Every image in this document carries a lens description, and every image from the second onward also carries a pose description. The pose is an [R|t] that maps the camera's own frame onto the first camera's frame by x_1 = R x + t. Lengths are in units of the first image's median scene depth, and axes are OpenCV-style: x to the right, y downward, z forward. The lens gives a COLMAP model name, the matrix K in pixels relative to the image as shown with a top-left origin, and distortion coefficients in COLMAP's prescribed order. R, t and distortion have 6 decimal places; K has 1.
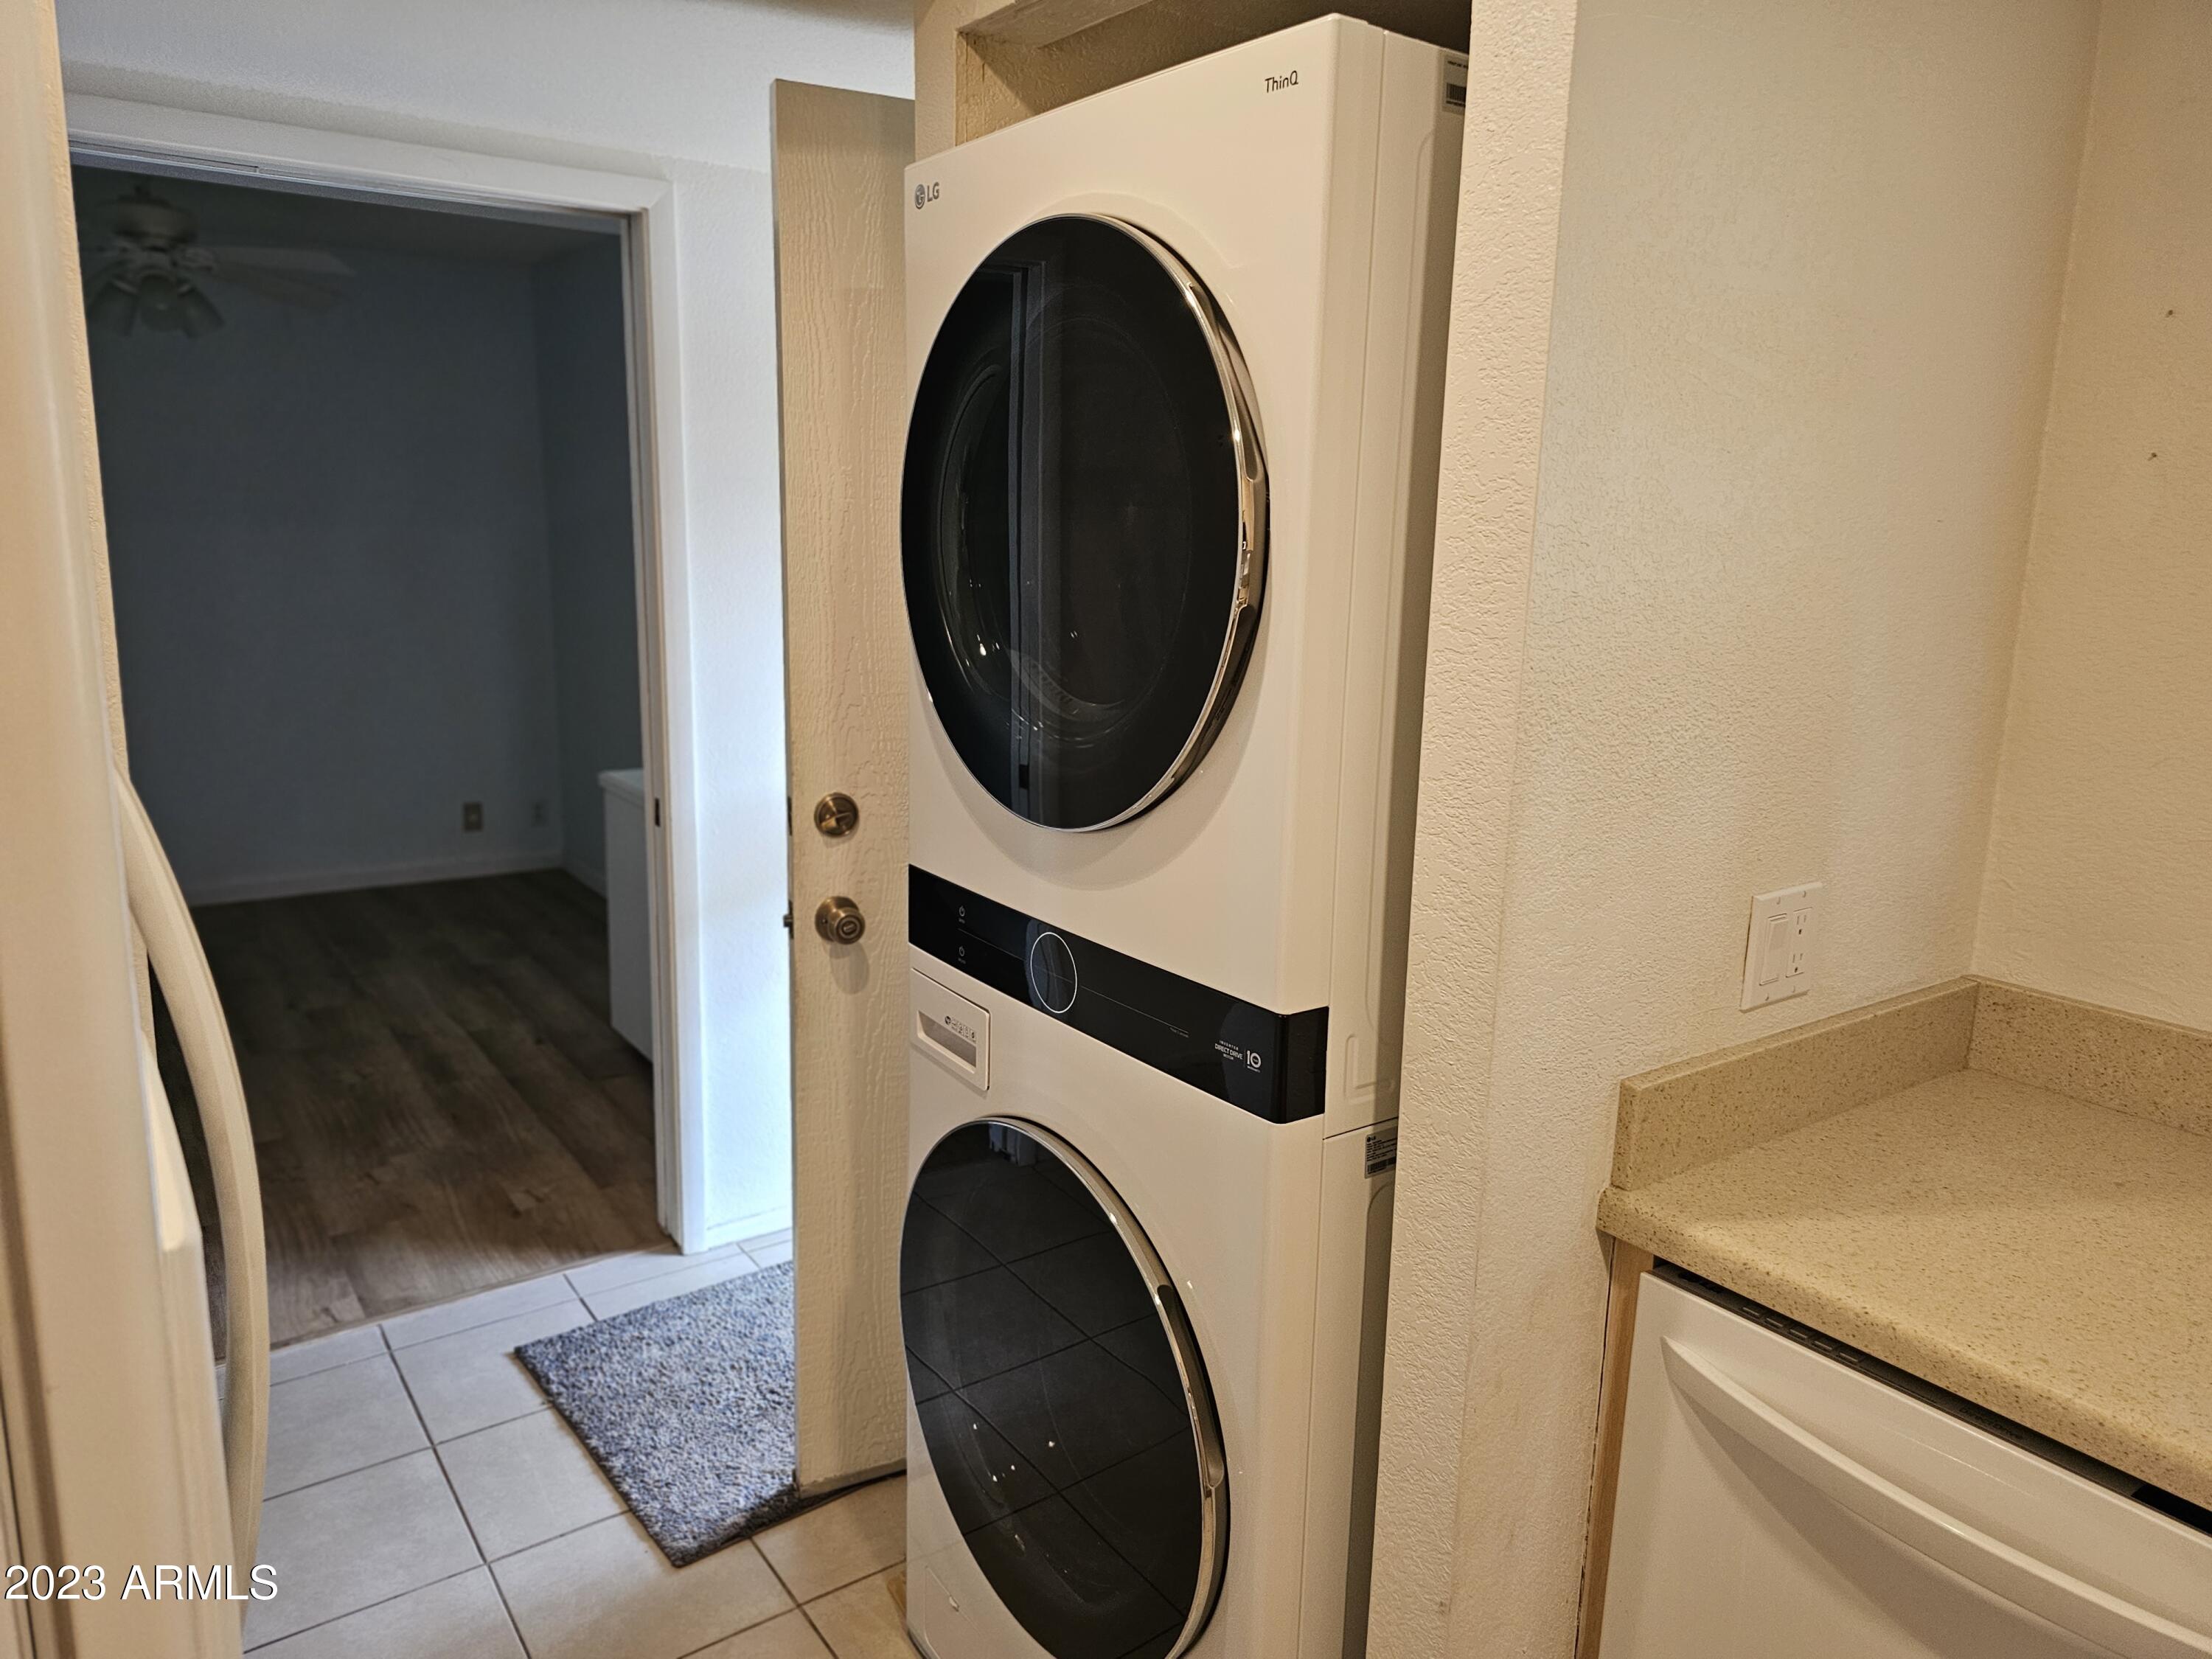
lens RADIAL K [[1496.3, 0, 1085.8], [0, 1496.3, 805.9], [0, 0, 1]] dist [0.054191, -0.049263]
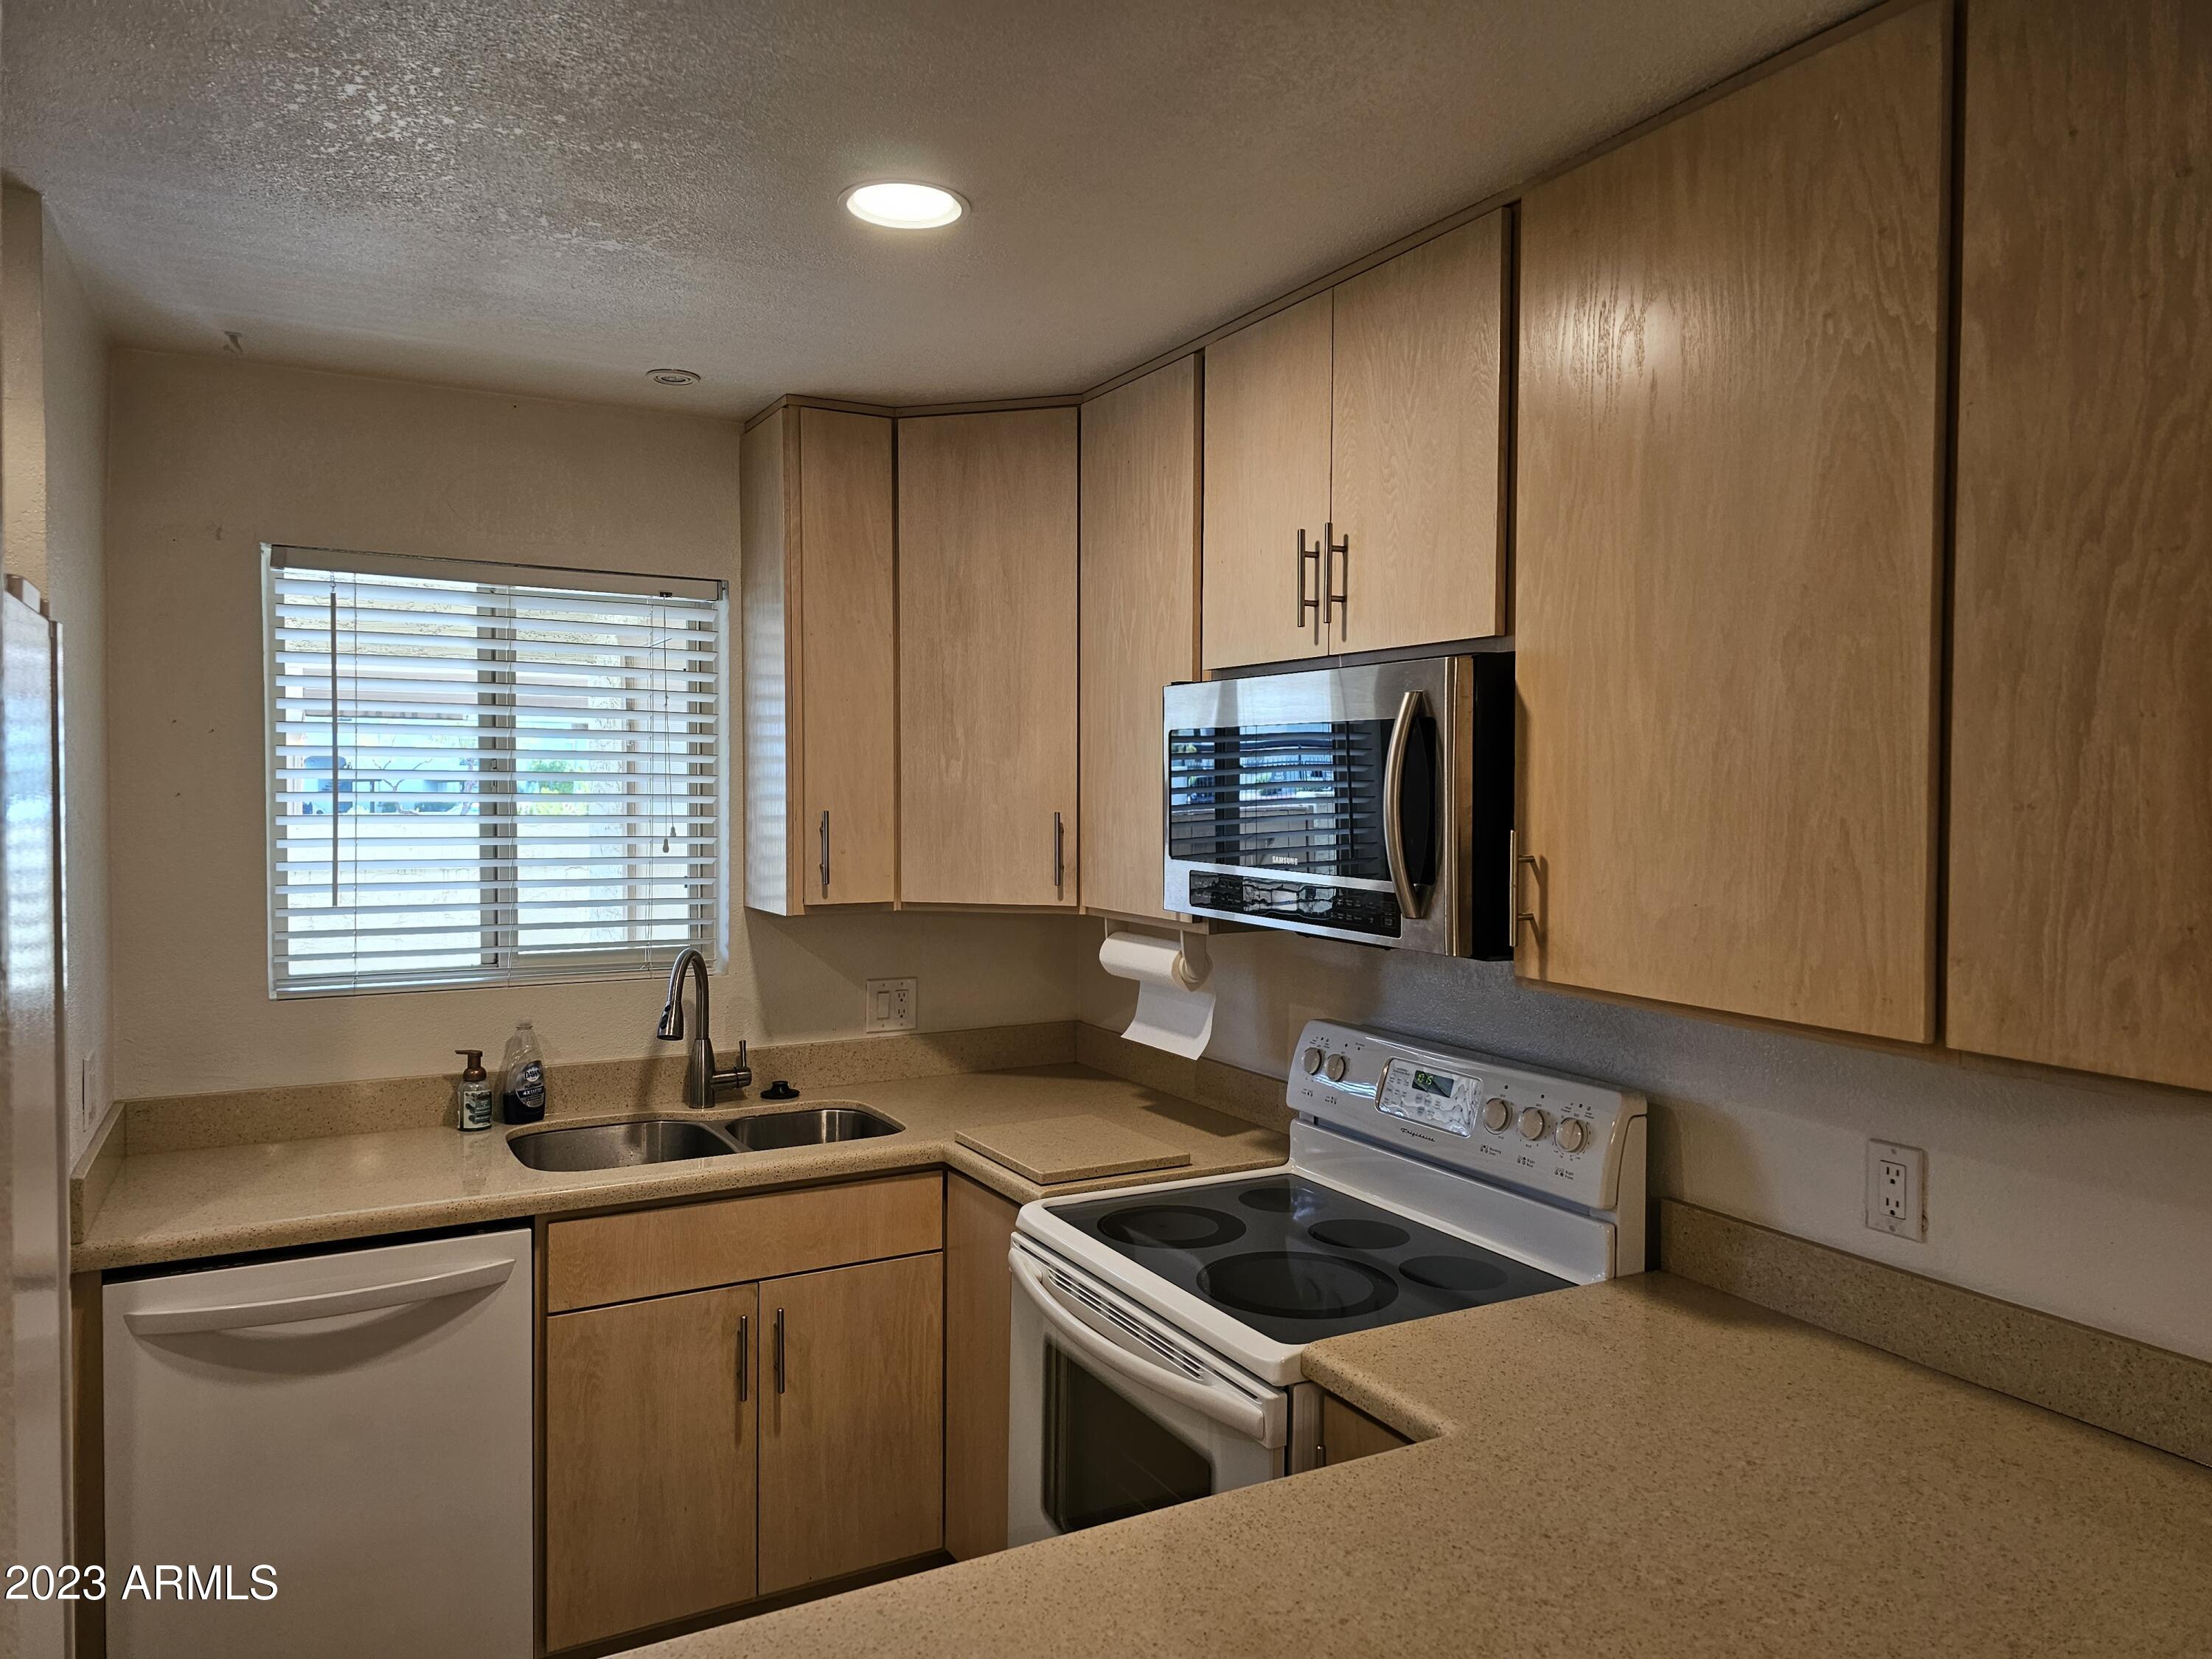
lens RADIAL K [[1496.3, 0, 1104.0], [0, 1496.3, 816.3], [0, 0, 1]] dist [0.054191, -0.049263]
pose [[0.120869, -0.040141, 0.991857, -1.140897], [0.186964, 0.982220, 0.016967, -0.024229], [-0.974903, 0.183391, 0.126225, -0.390437]]
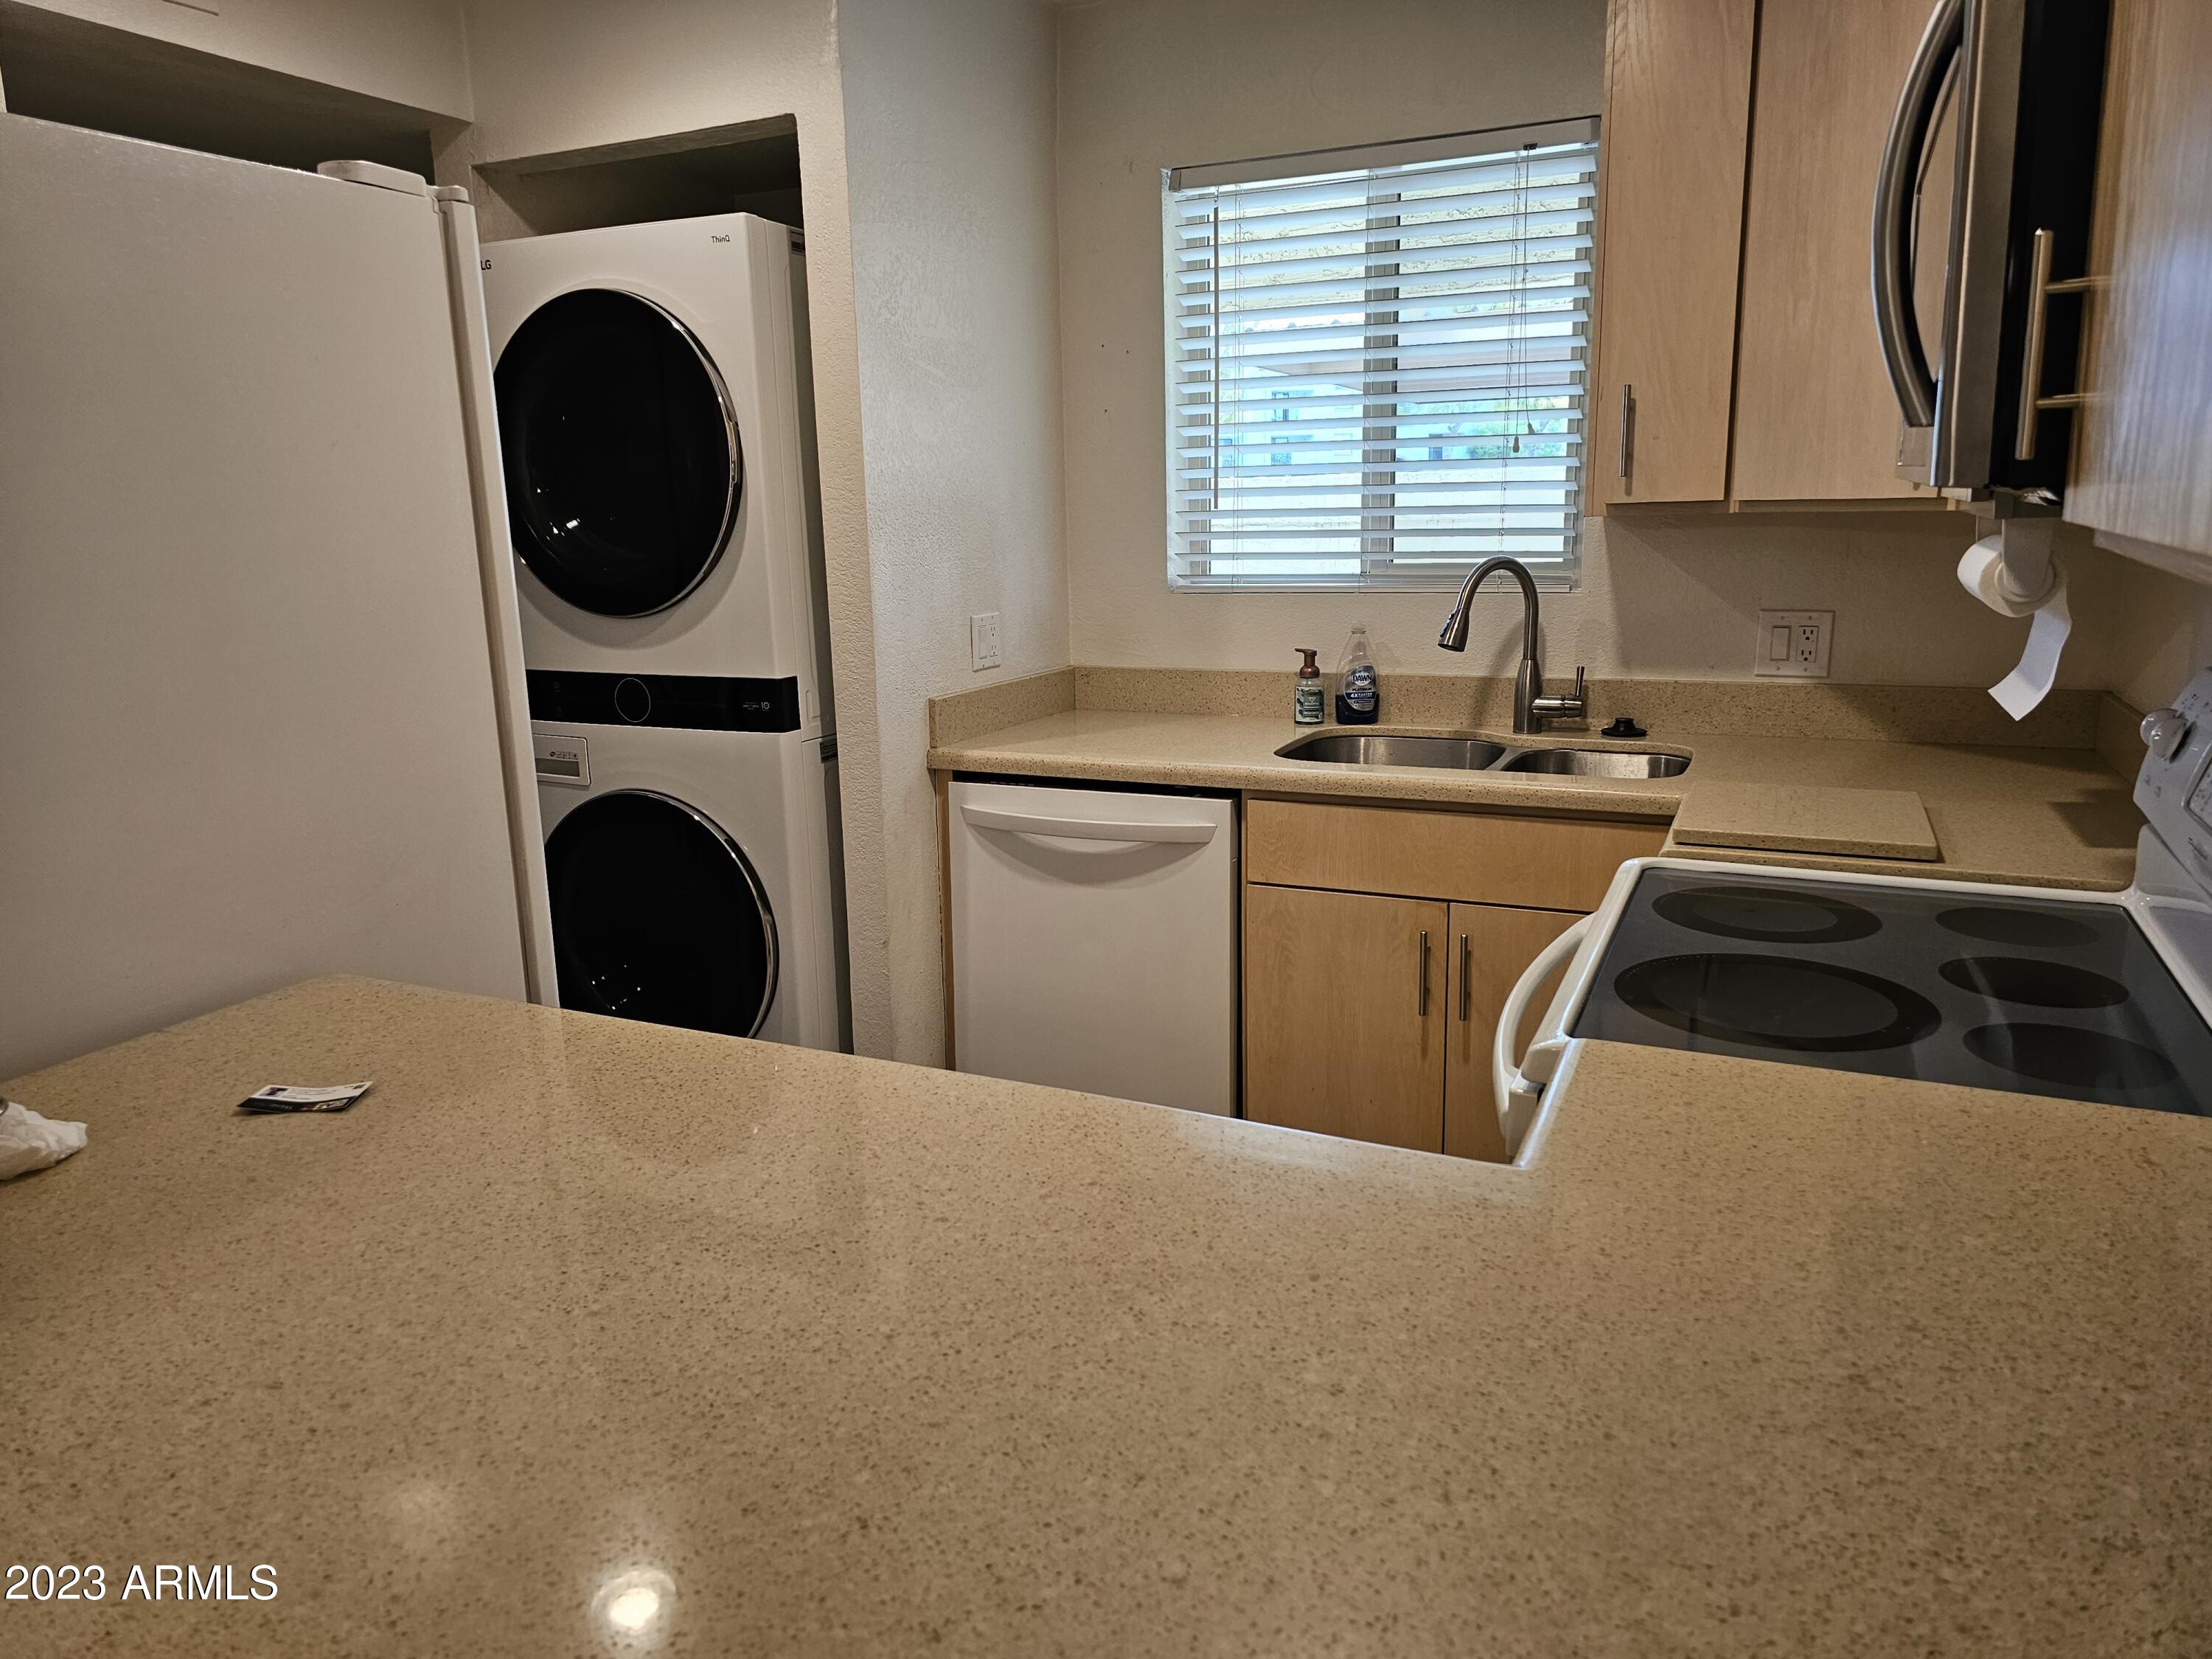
lens RADIAL K [[1496.3, 0, 1072.0], [0, 1496.3, 826.8], [0, 0, 1]] dist [0.054191, -0.049263]
pose [[0.878279, -0.143303, 0.456170, -0.485076], [0.132954, 0.989601, 0.054896, 0.275597], [-0.459293, 0.012436, 0.888198, -1.037735]]
